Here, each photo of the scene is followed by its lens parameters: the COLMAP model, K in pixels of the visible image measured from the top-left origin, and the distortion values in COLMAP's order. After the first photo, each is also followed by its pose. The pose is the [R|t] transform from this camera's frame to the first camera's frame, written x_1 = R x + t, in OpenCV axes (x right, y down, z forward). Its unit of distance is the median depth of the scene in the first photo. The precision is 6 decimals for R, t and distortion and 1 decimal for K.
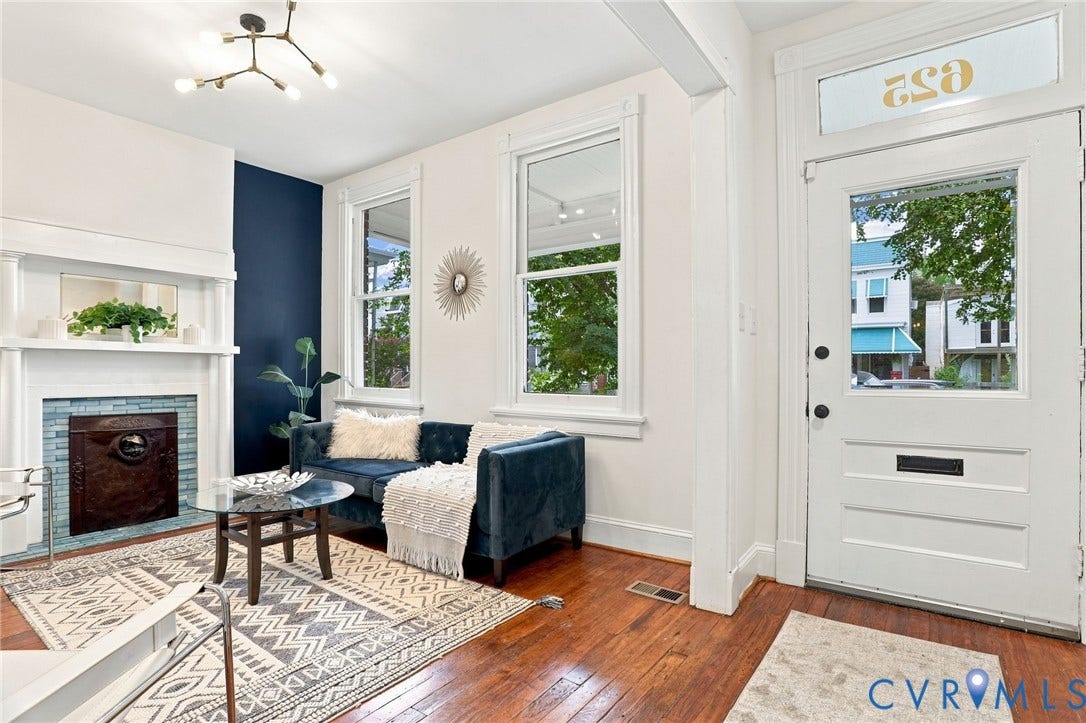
lens RADIAL K [[543.3, 0, 541.5], [0, 543.3, 373.1], [0, 0, 1]] dist [-0.029976, 0.000316]
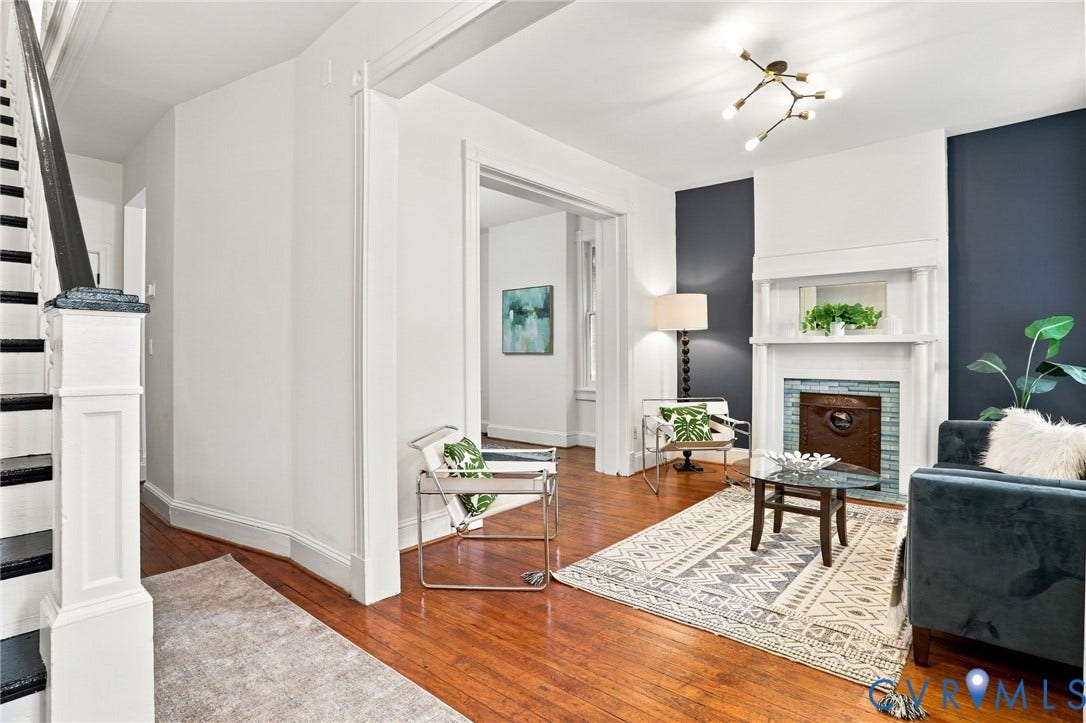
lens RADIAL K [[532.6, 0, 524.6], [0, 532.6, 358.7], [0, 0, 1]] dist [-0.064337, 0.000733]
pose [[-0.105548, 0.005004, -0.994402, 0.508648], [-0.001917, 0.999984, 0.005236, -0.009989], [0.994412, 0.002459, -0.105536, 0.433202]]
